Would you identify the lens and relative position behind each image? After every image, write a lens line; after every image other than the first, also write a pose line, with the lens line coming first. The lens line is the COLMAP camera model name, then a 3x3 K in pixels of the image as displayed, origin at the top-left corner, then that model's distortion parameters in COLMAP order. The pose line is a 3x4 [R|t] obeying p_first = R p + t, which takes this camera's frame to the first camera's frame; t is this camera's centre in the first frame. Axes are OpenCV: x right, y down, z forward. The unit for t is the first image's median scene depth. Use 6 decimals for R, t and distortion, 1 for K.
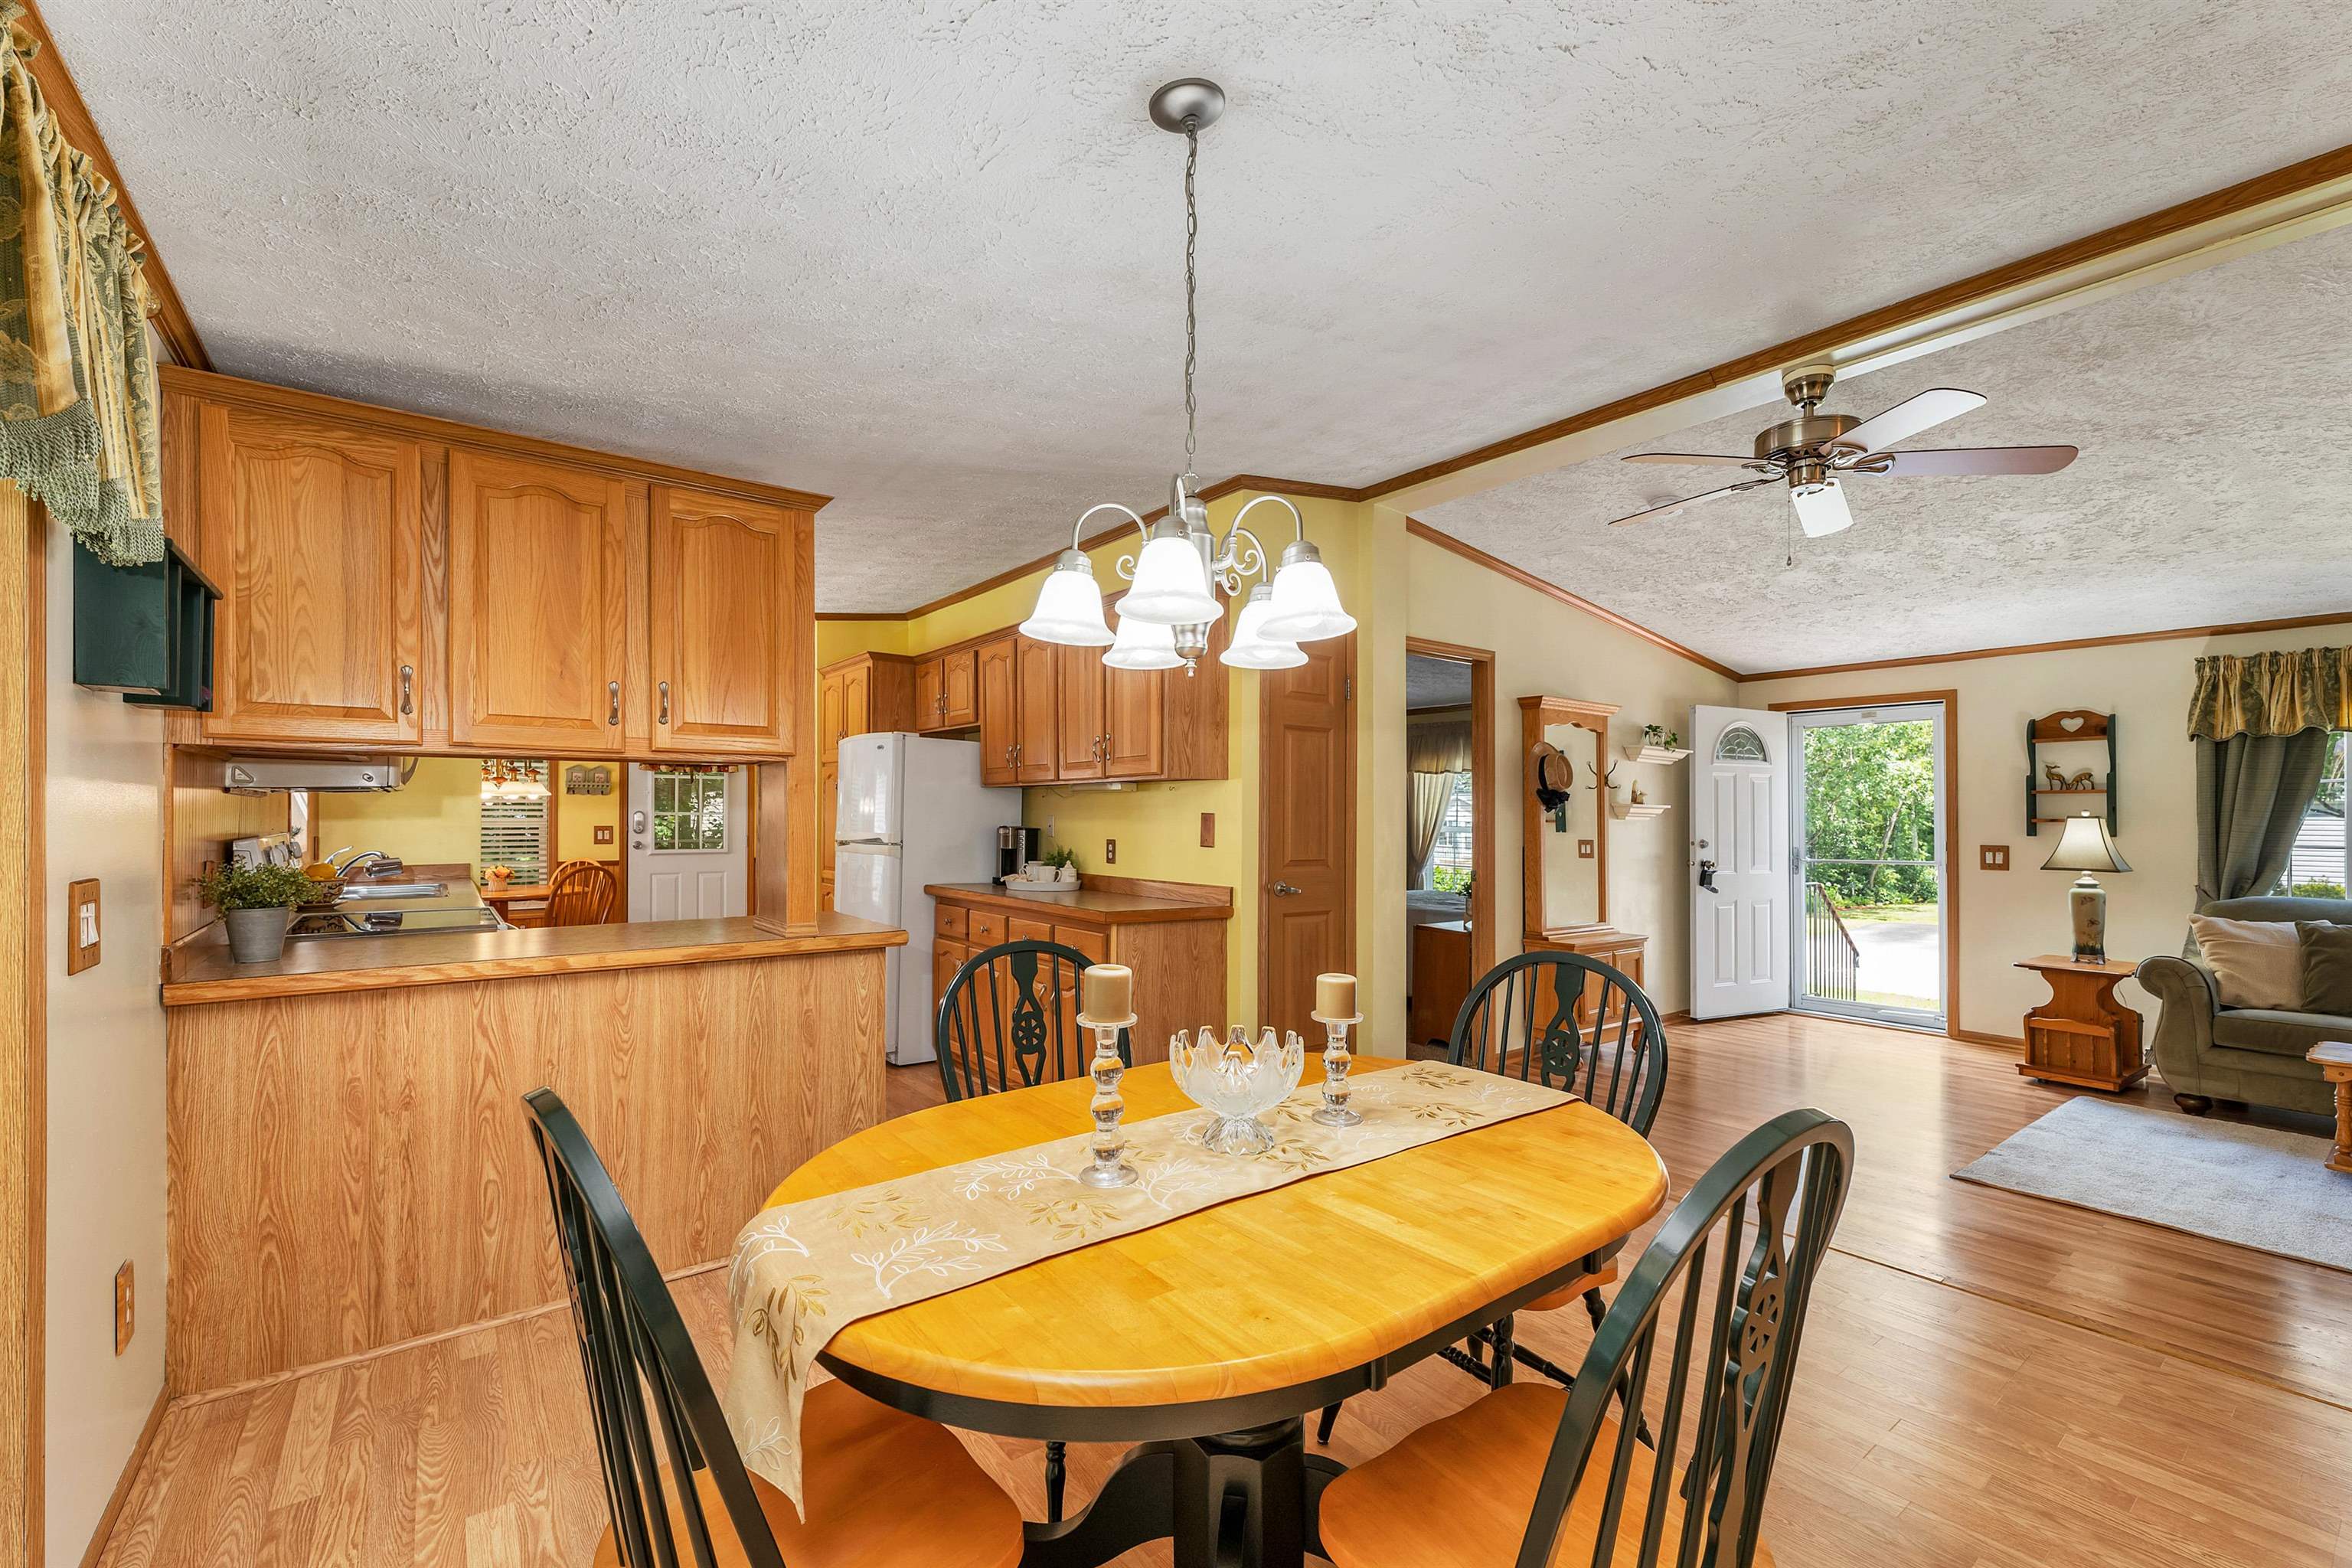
lens RADIAL K [[966.8, 0, 1167.4], [0, 966.8, 813.3], [0, 0, 1]] dist [0.001348, 0.001527]
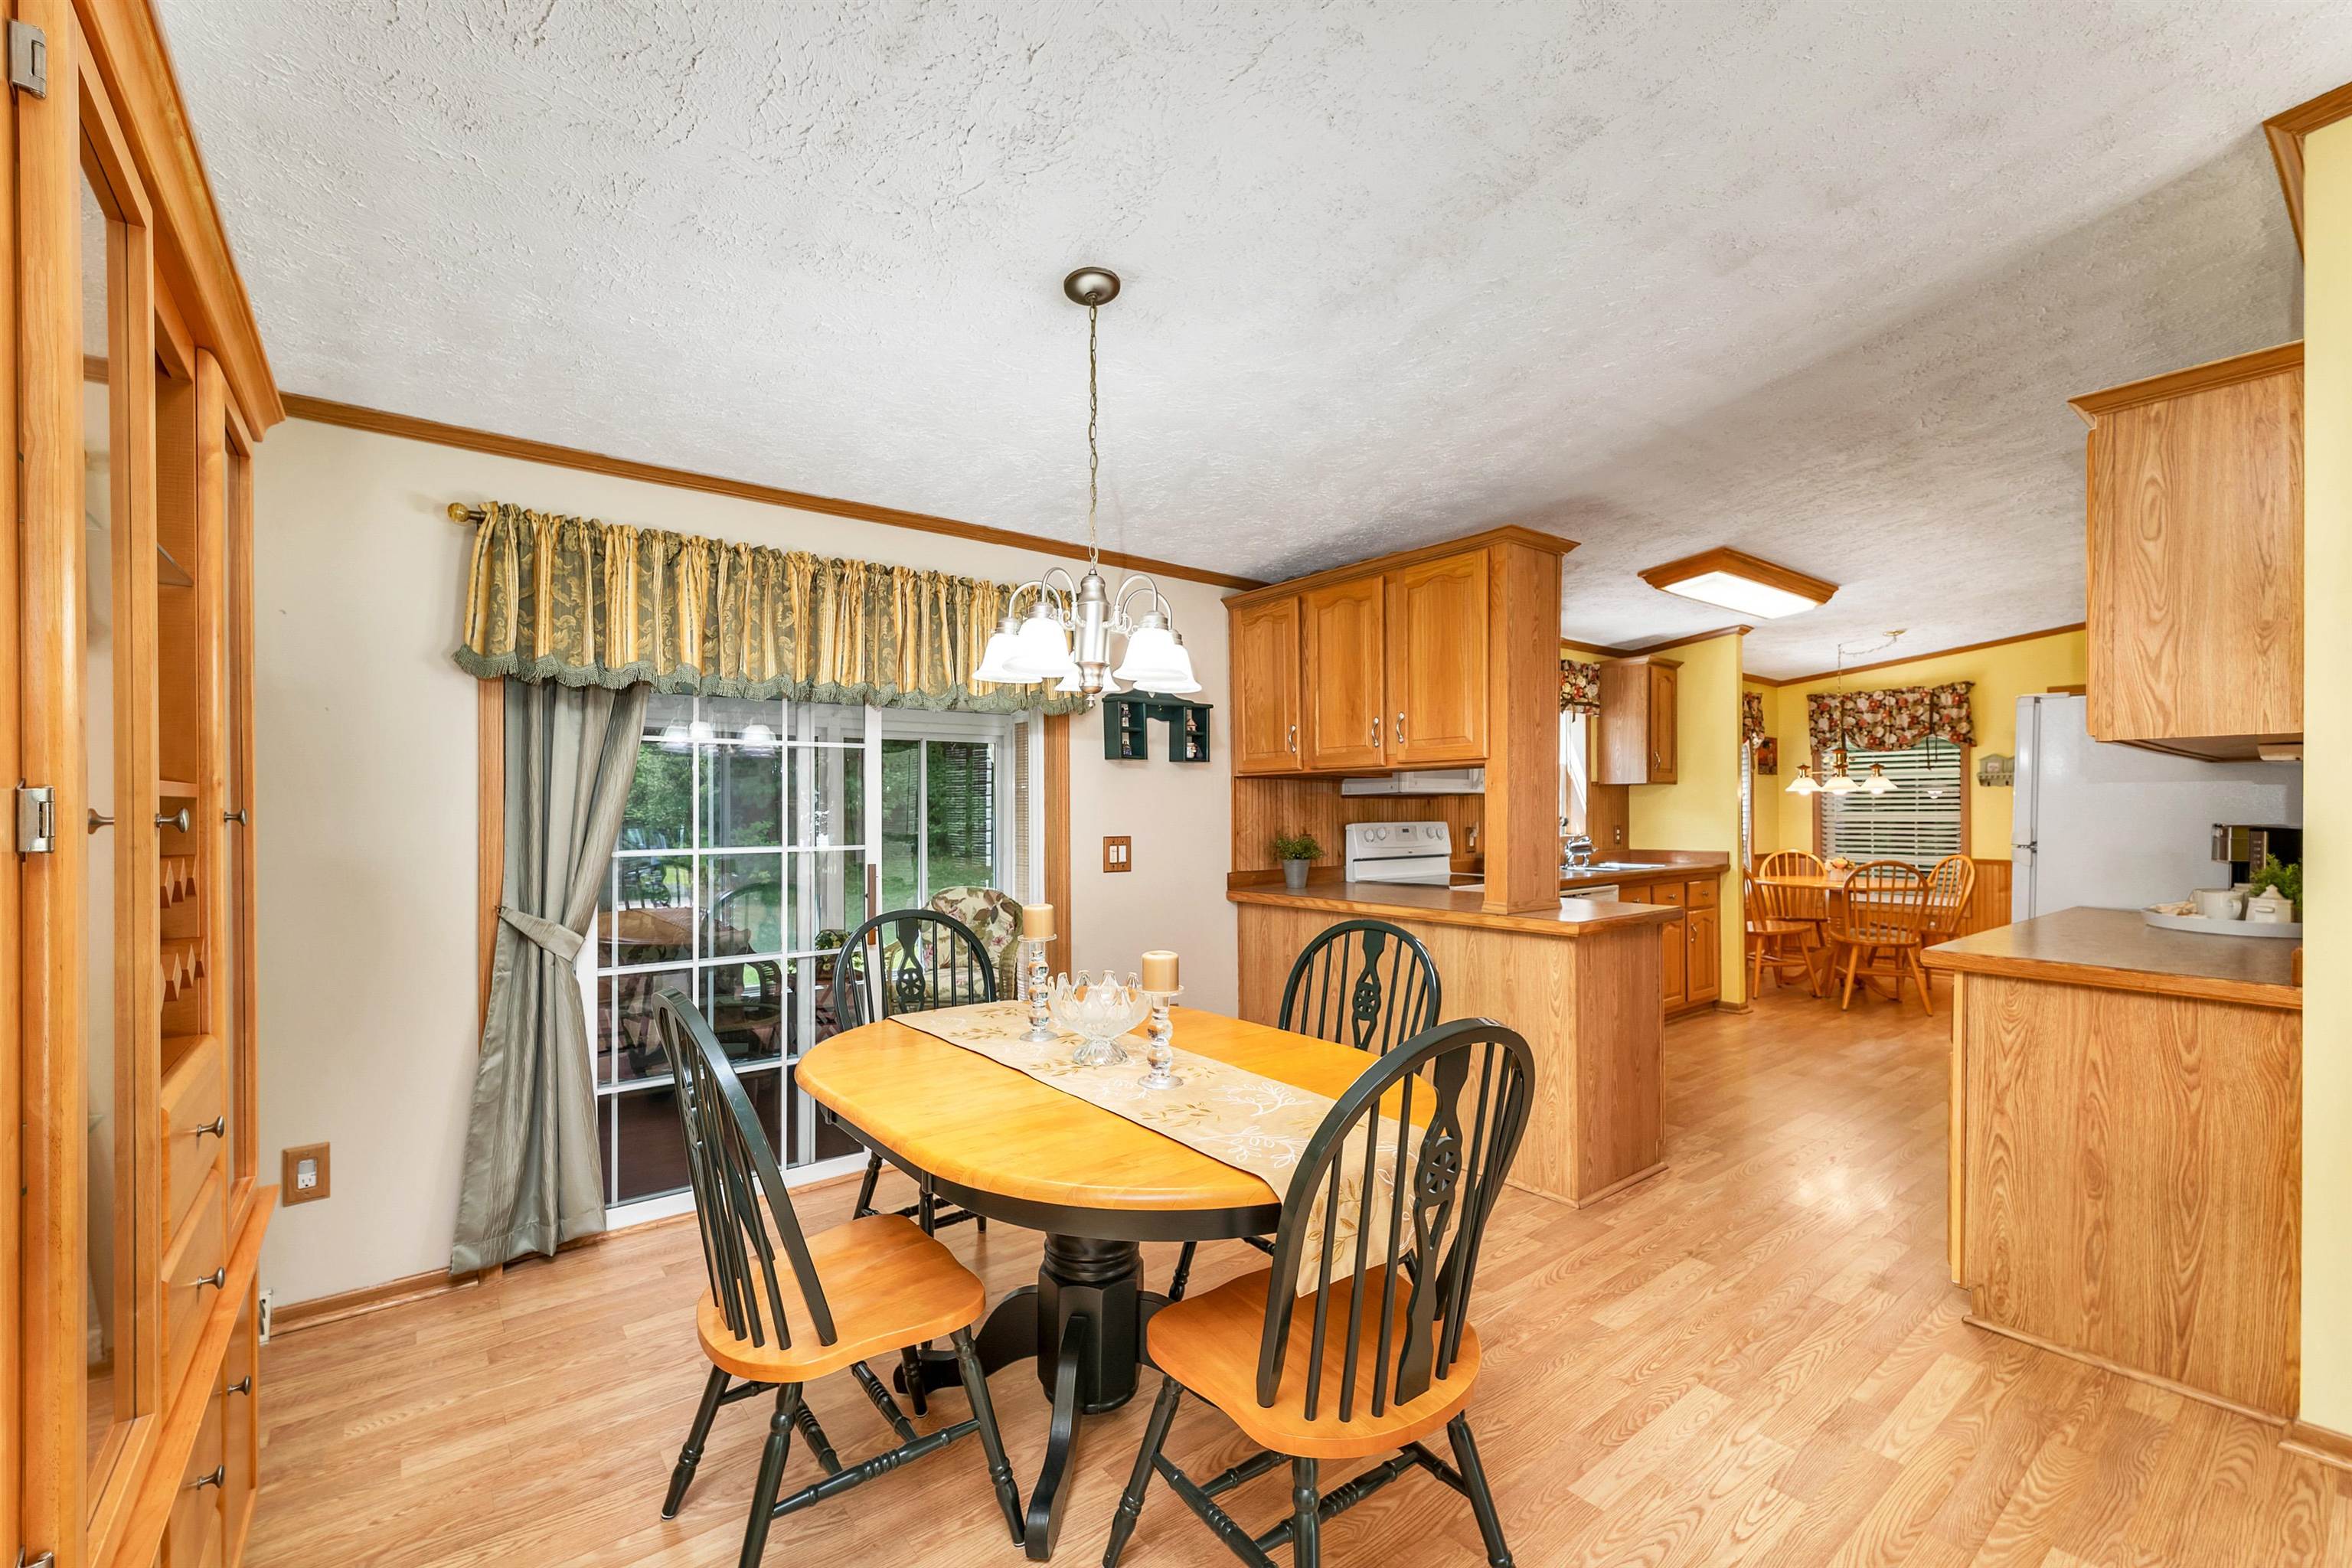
lens RADIAL K [[966.8, 0, 1189.4], [0, 966.8, 824.6], [0, 0, 1]] dist [0.001348, 0.001527]
pose [[0.037909, 0.013720, -0.999187, 0.729005], [0.004069, 0.999895, 0.013884, 0.002749], [0.999273, -0.004592, 0.037849, 0.564741]]
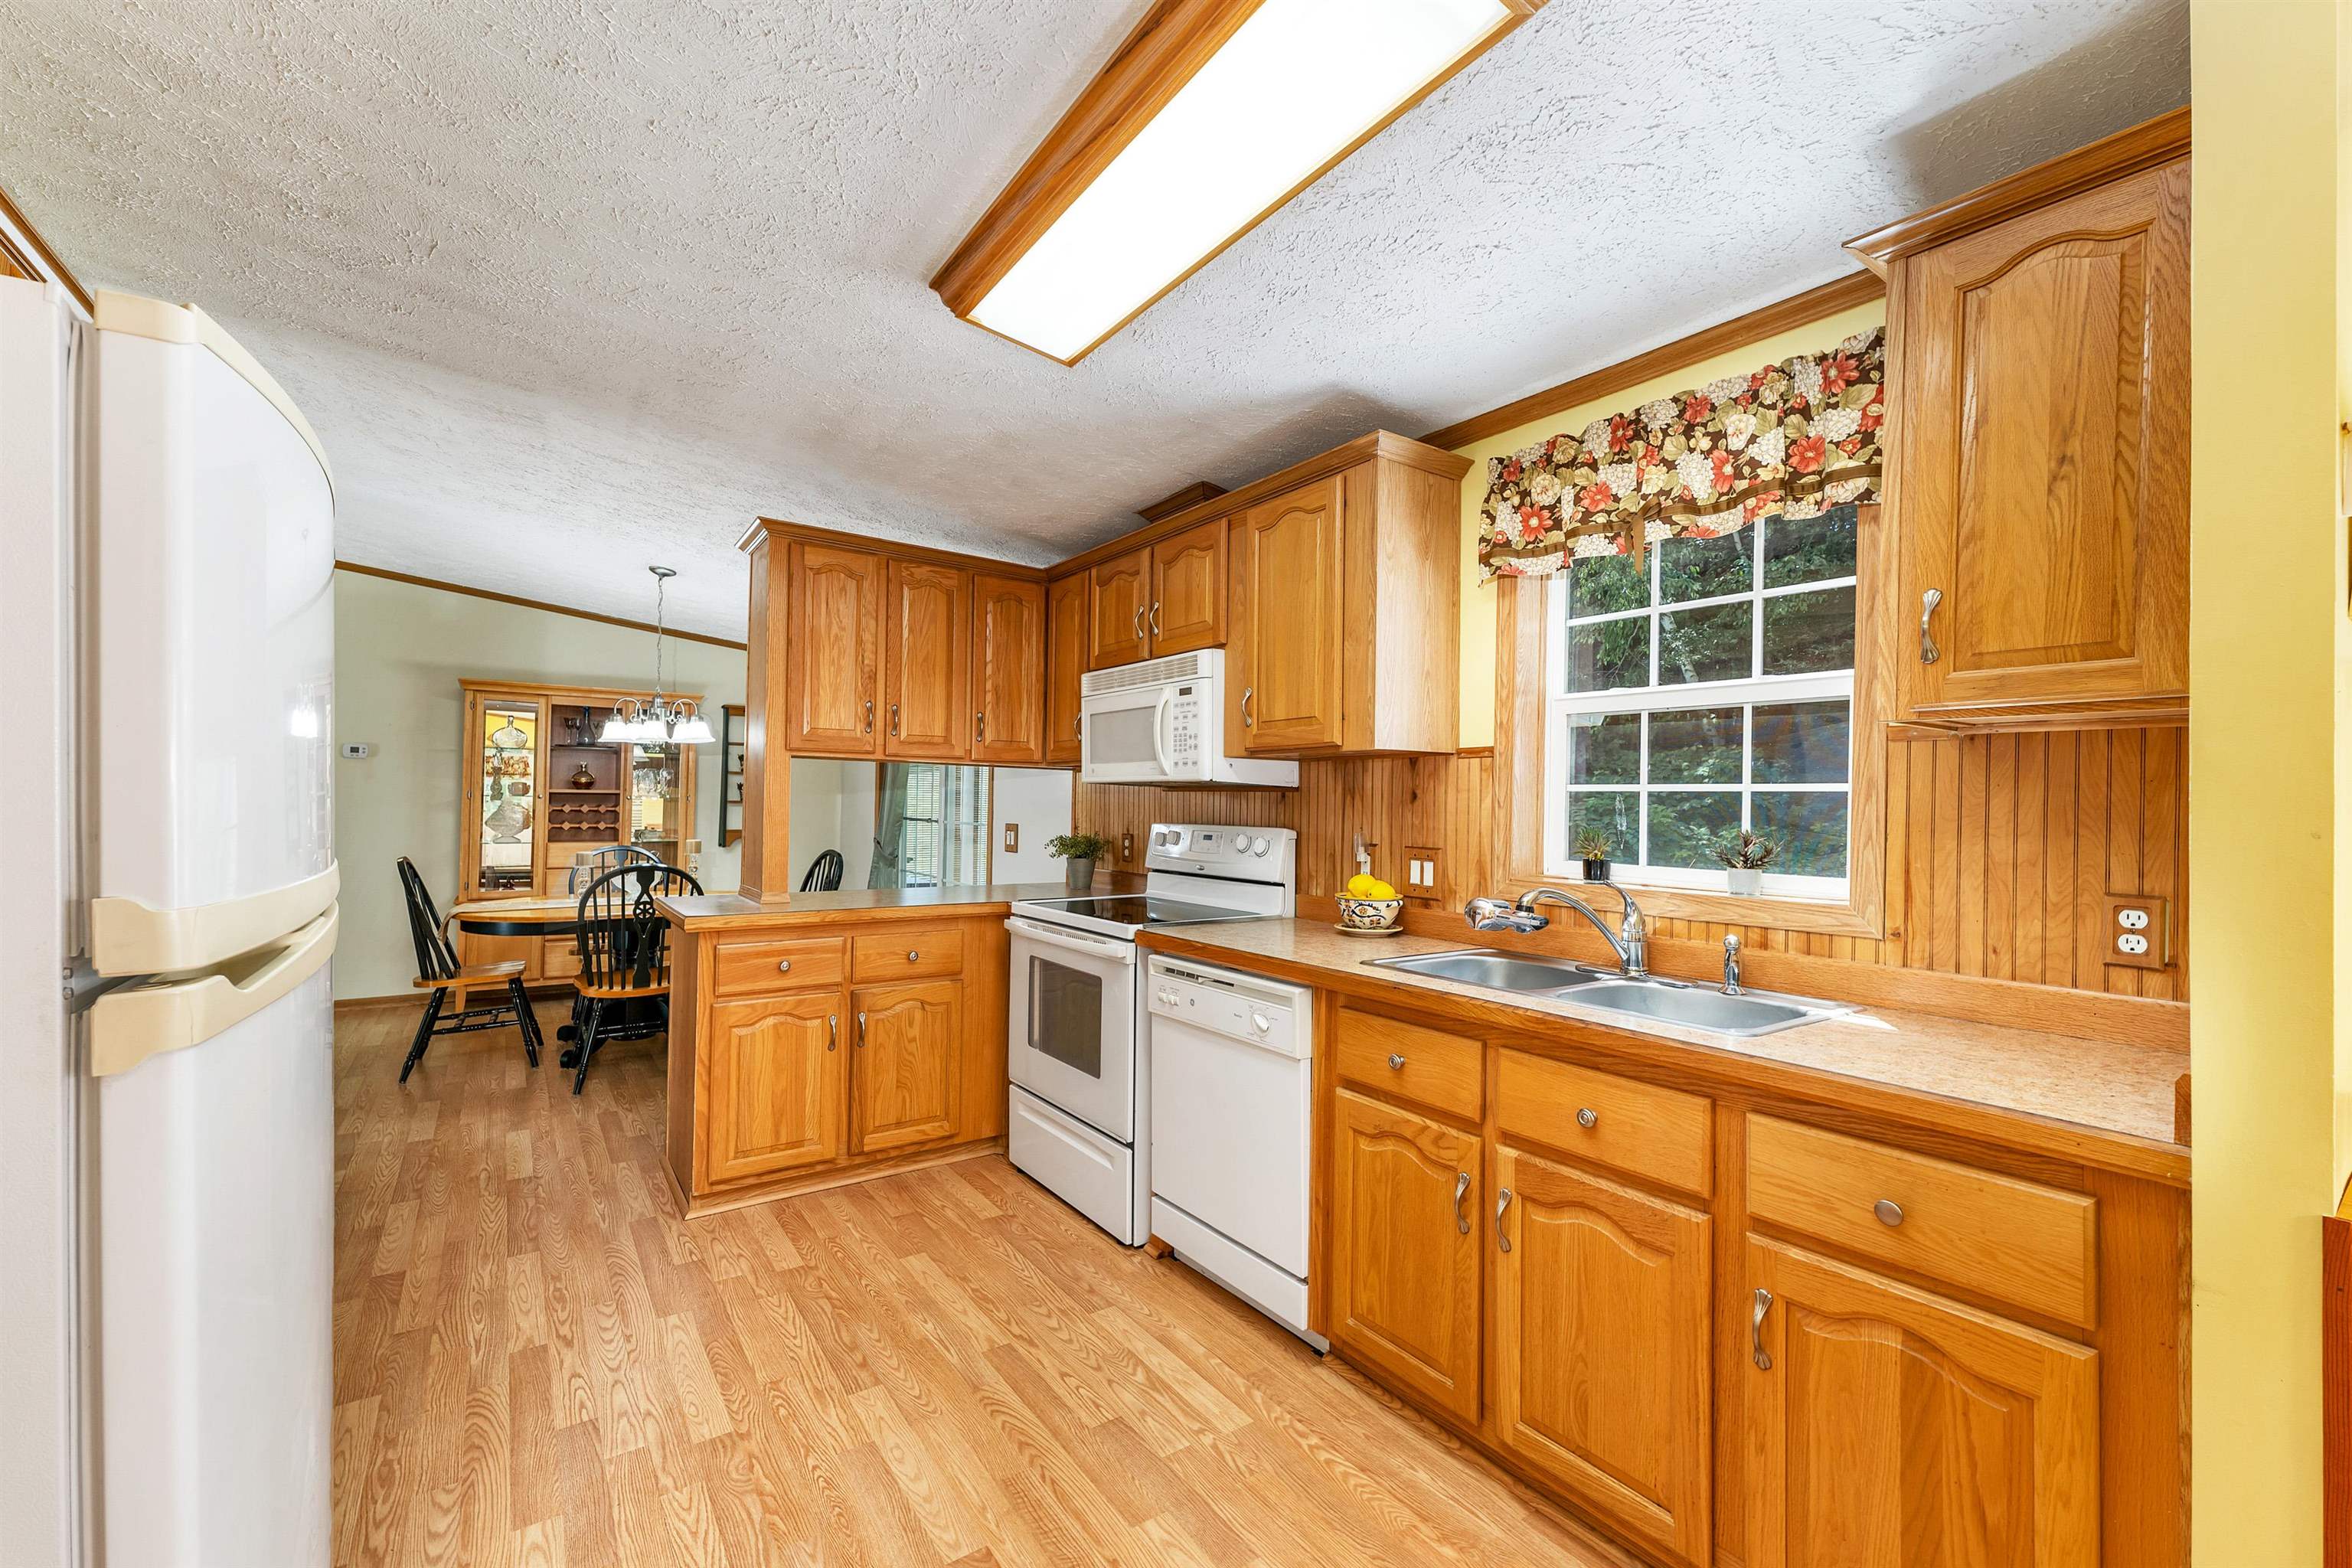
lens RADIAL K [[966.8, 0, 1174.9], [0, 966.8, 790.8], [0, 0, 1]] dist [0.001348, 0.001527]
pose [[-0.999522, -0.017552, 0.025458, -1.105692], [-0.017880, 0.999760, -0.012691, -0.002532], [-0.025230, -0.013140, -0.999595, 2.375073]]
